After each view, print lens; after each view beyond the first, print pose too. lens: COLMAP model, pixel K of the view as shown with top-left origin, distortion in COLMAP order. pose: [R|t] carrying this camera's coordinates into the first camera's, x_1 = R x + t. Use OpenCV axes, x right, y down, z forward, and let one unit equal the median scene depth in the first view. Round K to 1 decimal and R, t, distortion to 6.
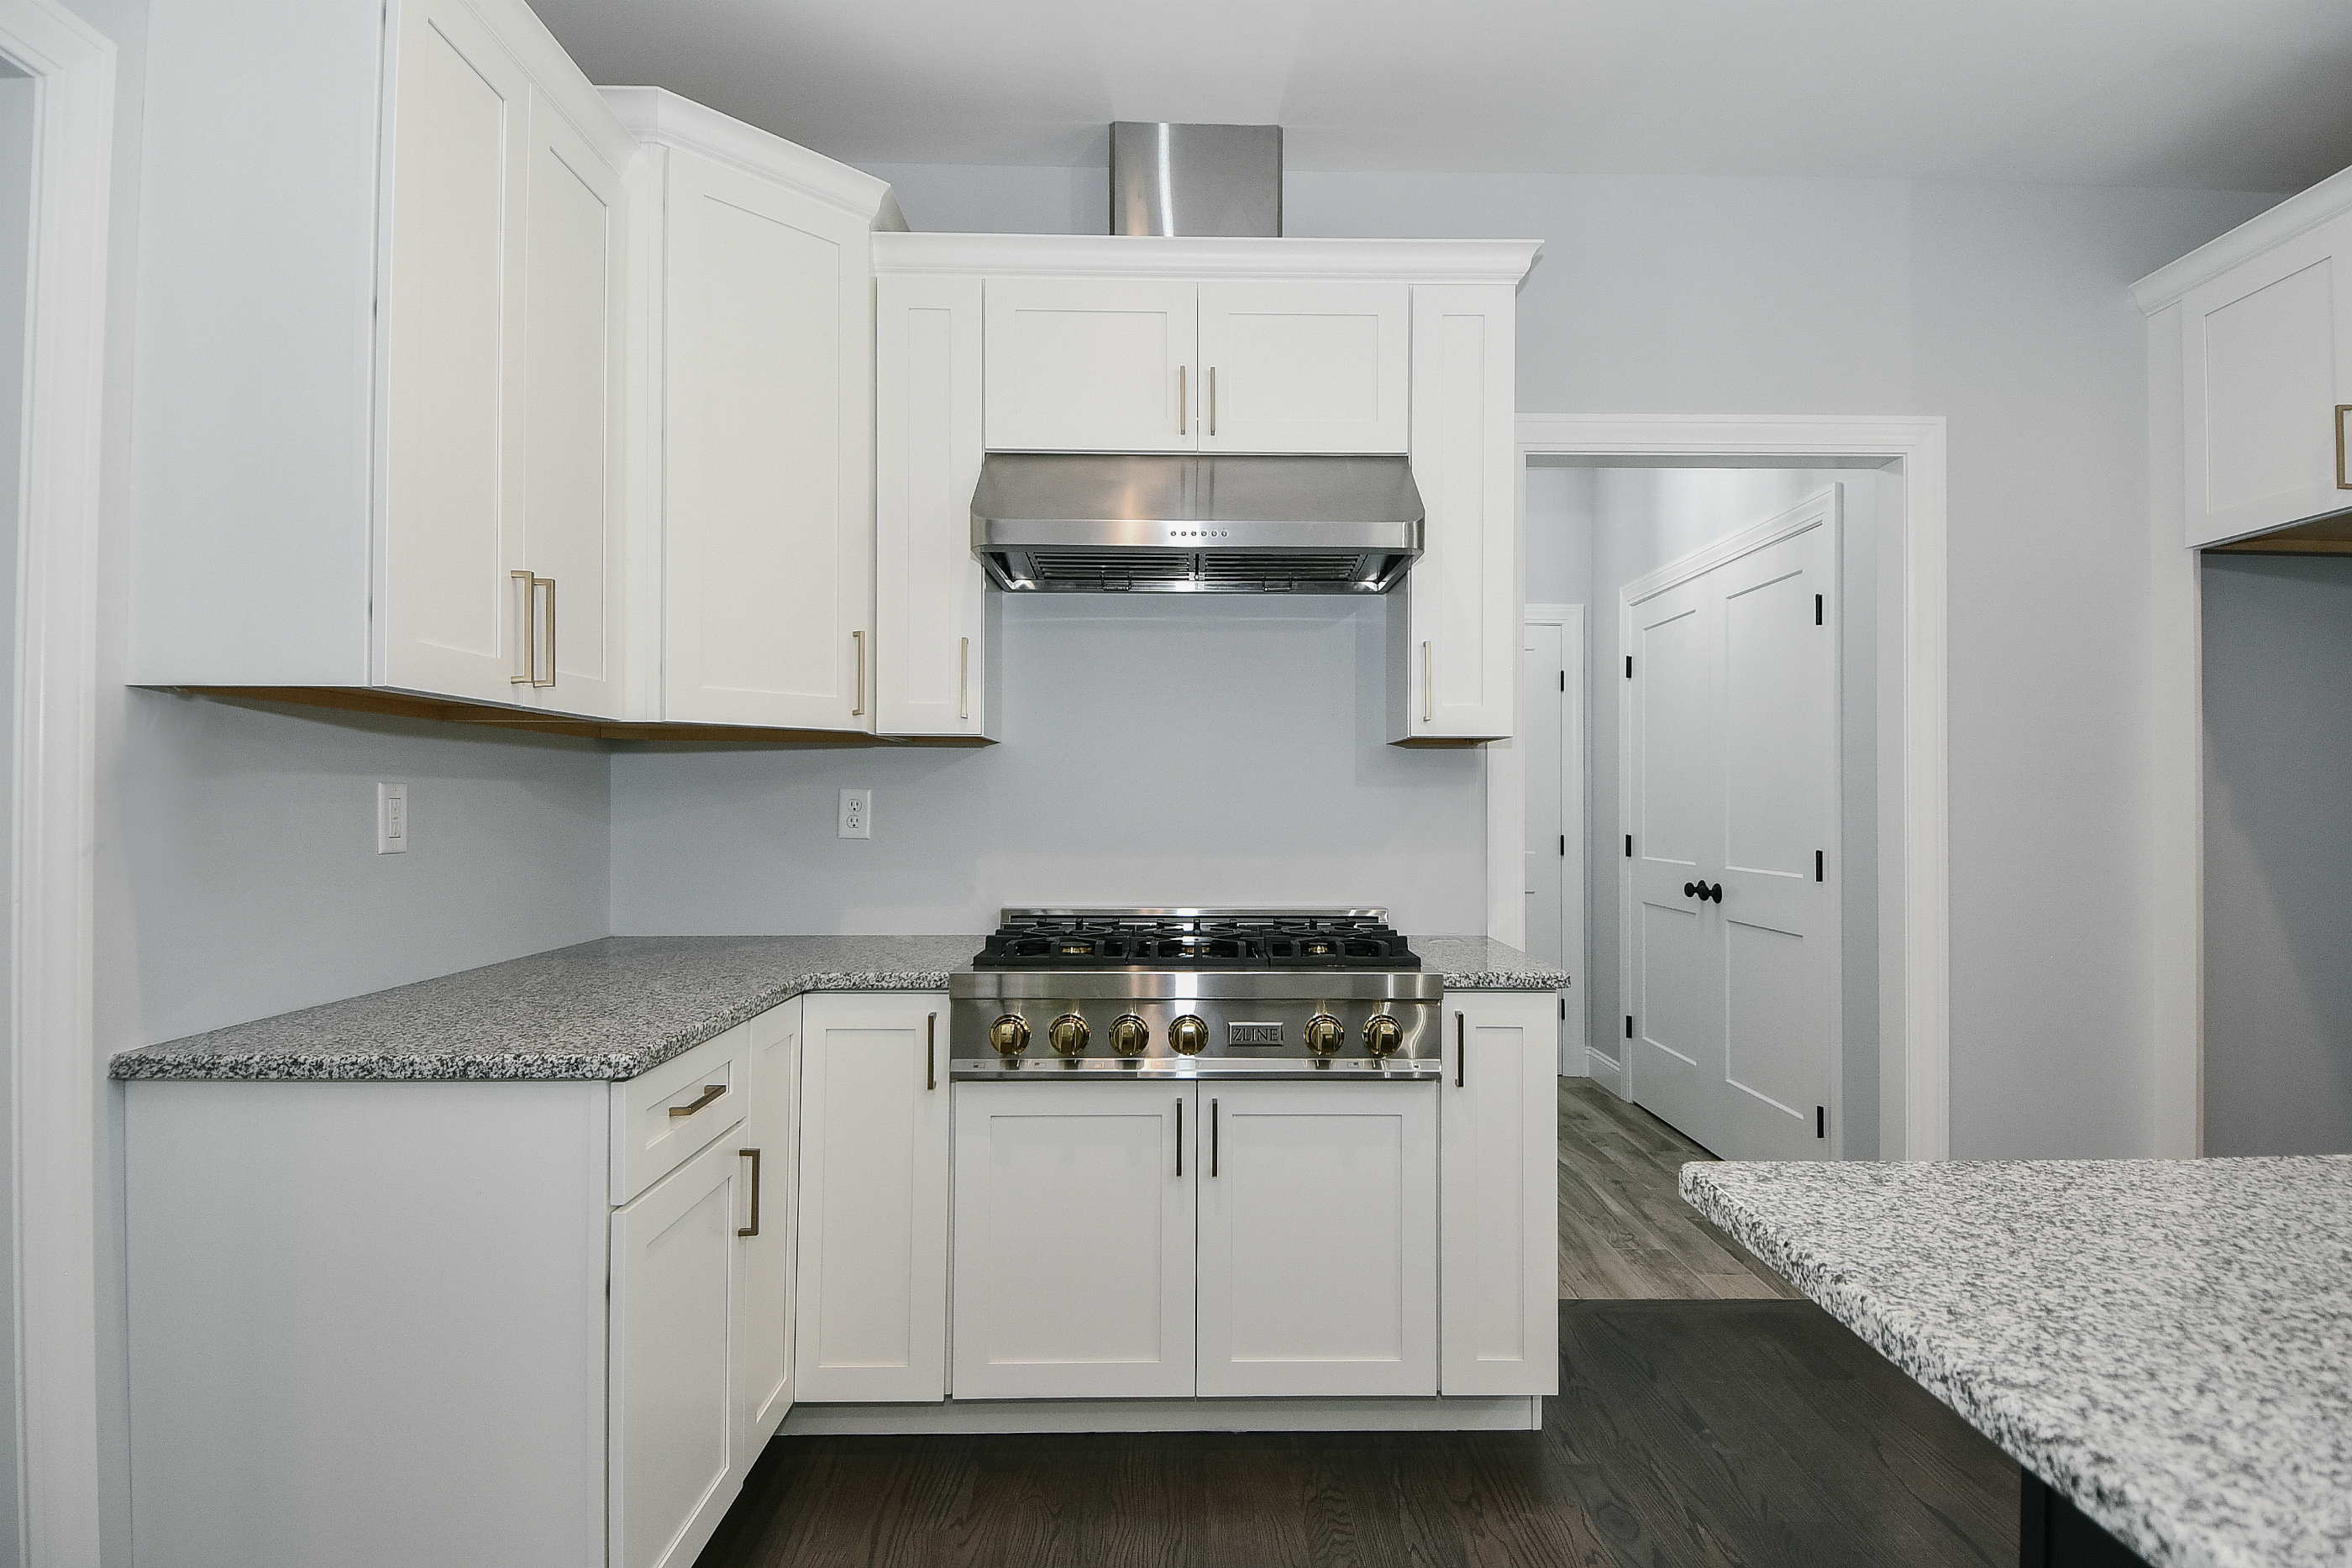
lens RADIAL K [[1256.2, 0, 1192.5], [0, 1256.2, 793.2], [0, 0, 1]] dist [0.051136, -0.051800]
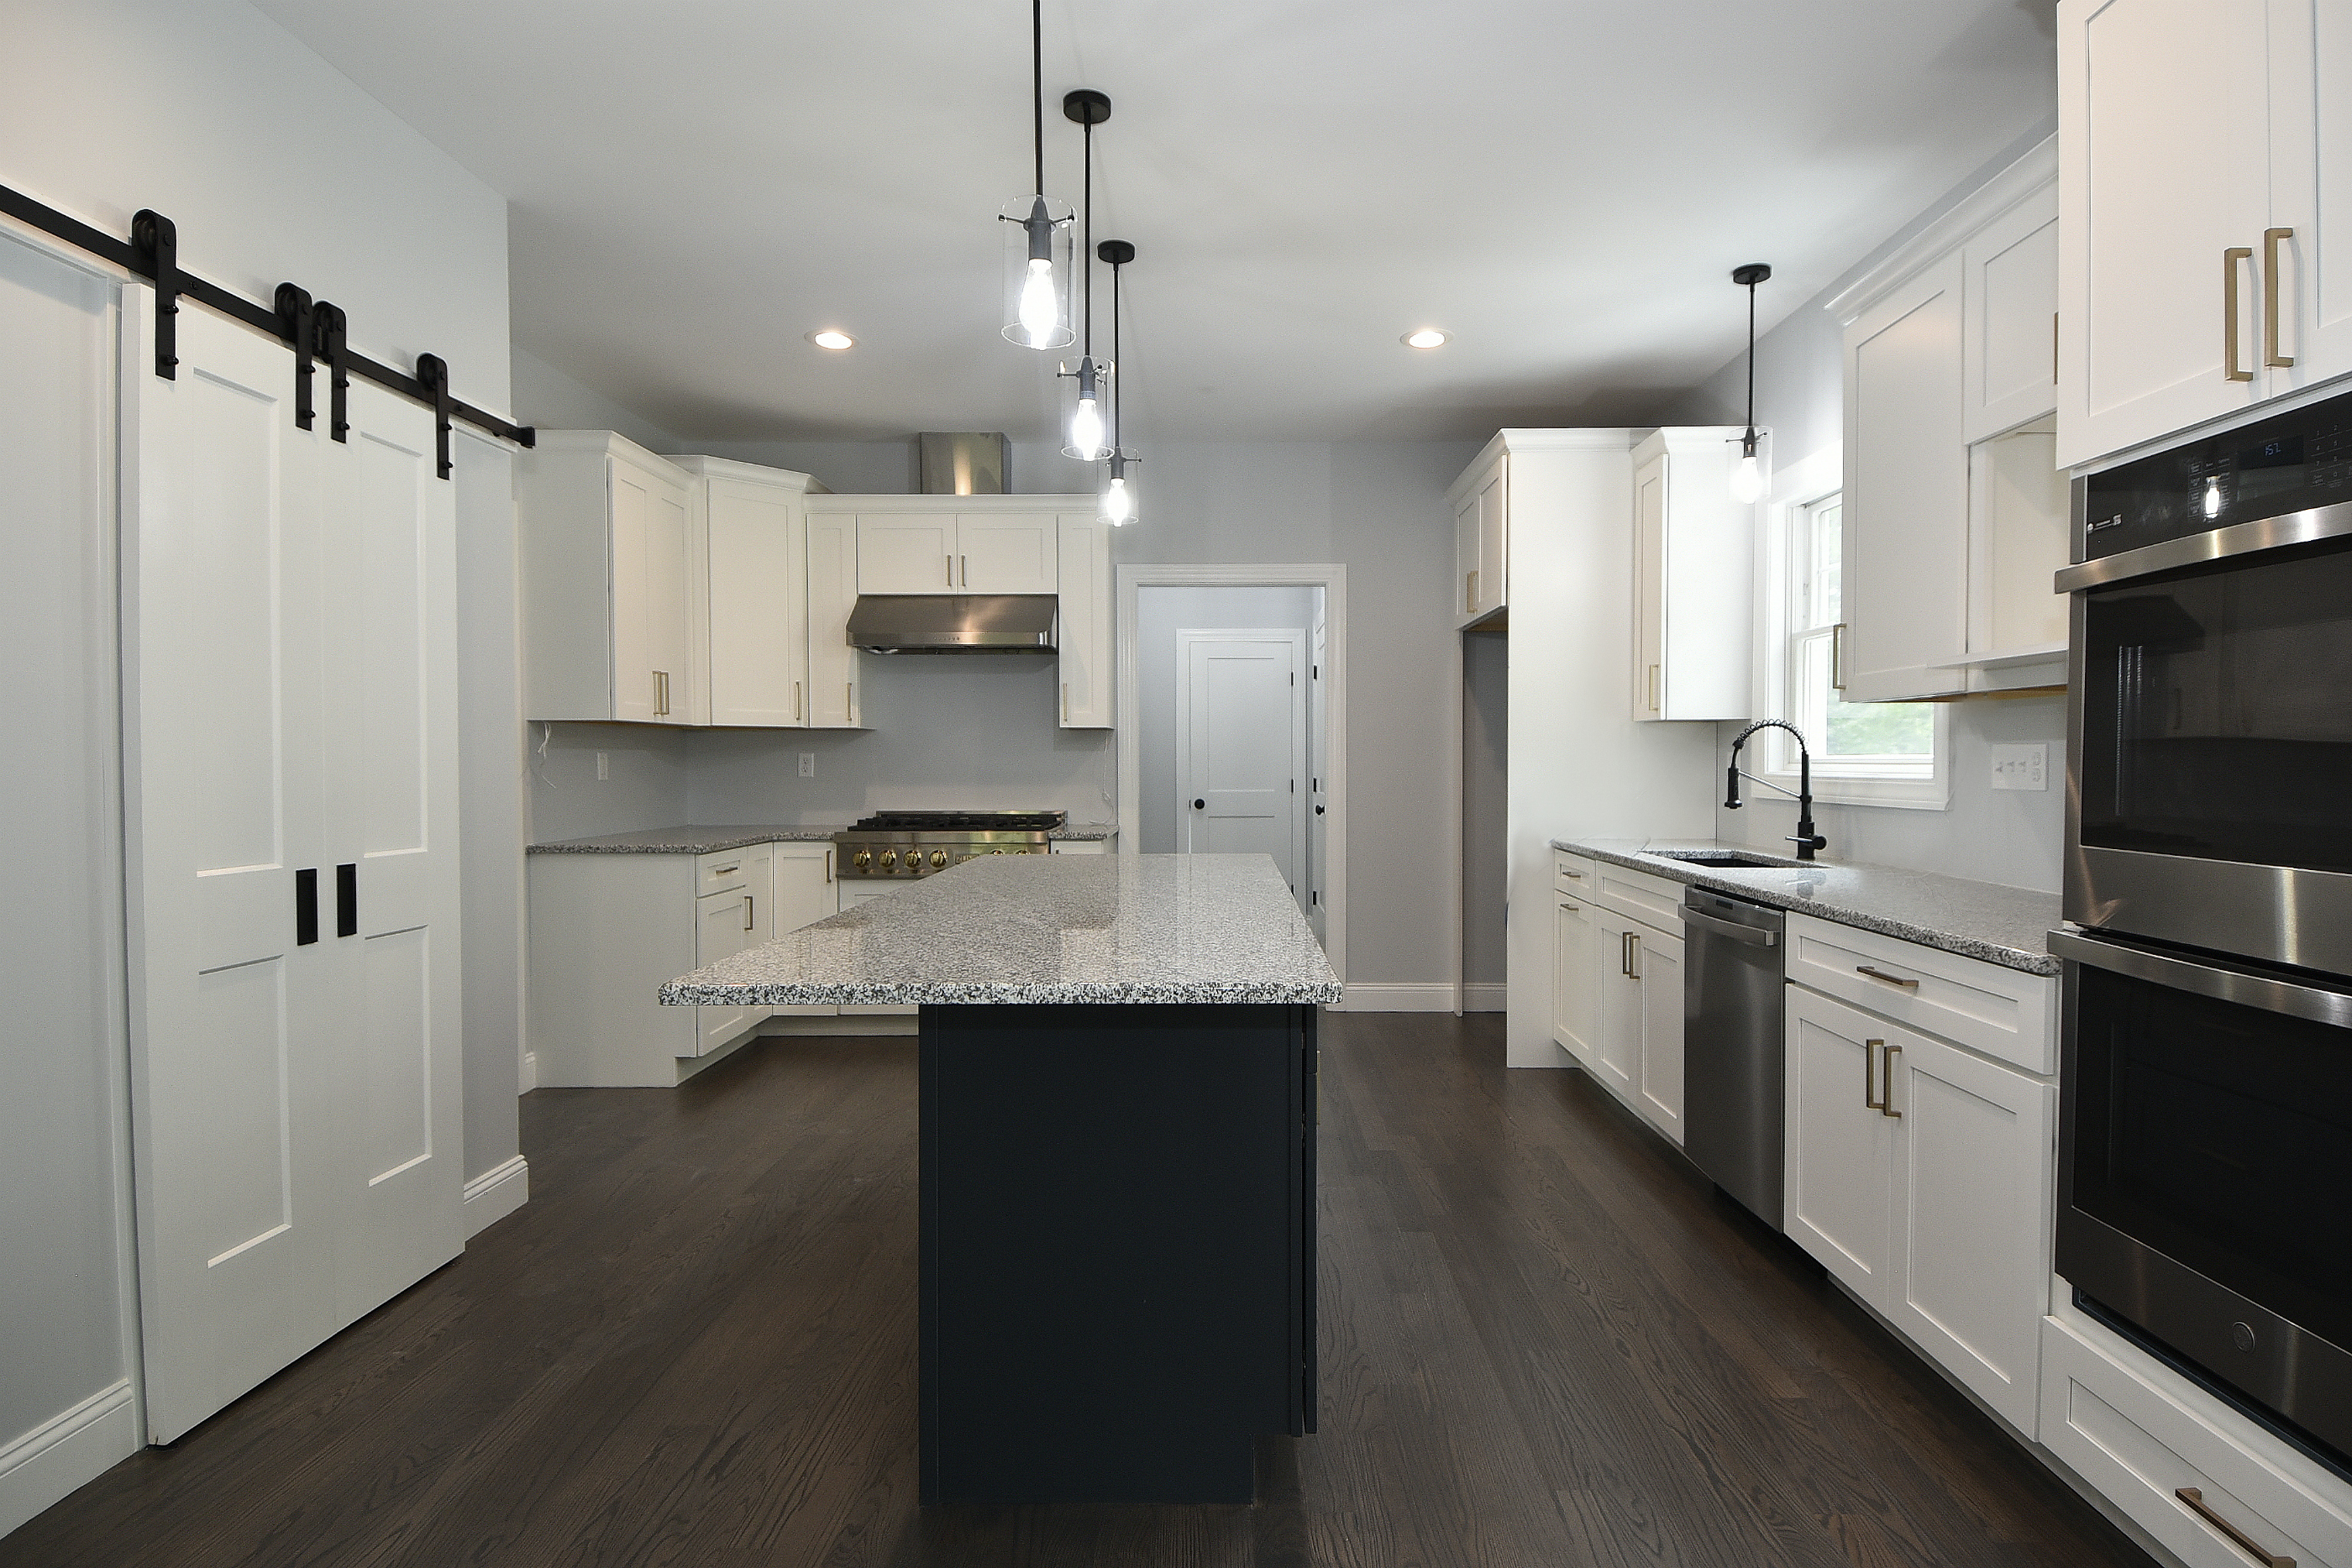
lens RADIAL K [[1256.2, 0, 1192.5], [0, 1256.2, 793.2], [0, 0, 1]] dist [0.051136, -0.051800]
pose [[0.999473, -0.002824, -0.032349, 0.529543], [0.003933, 0.999404, 0.034285, -0.006822], [0.032233, -0.034394, 0.998888, -1.269344]]
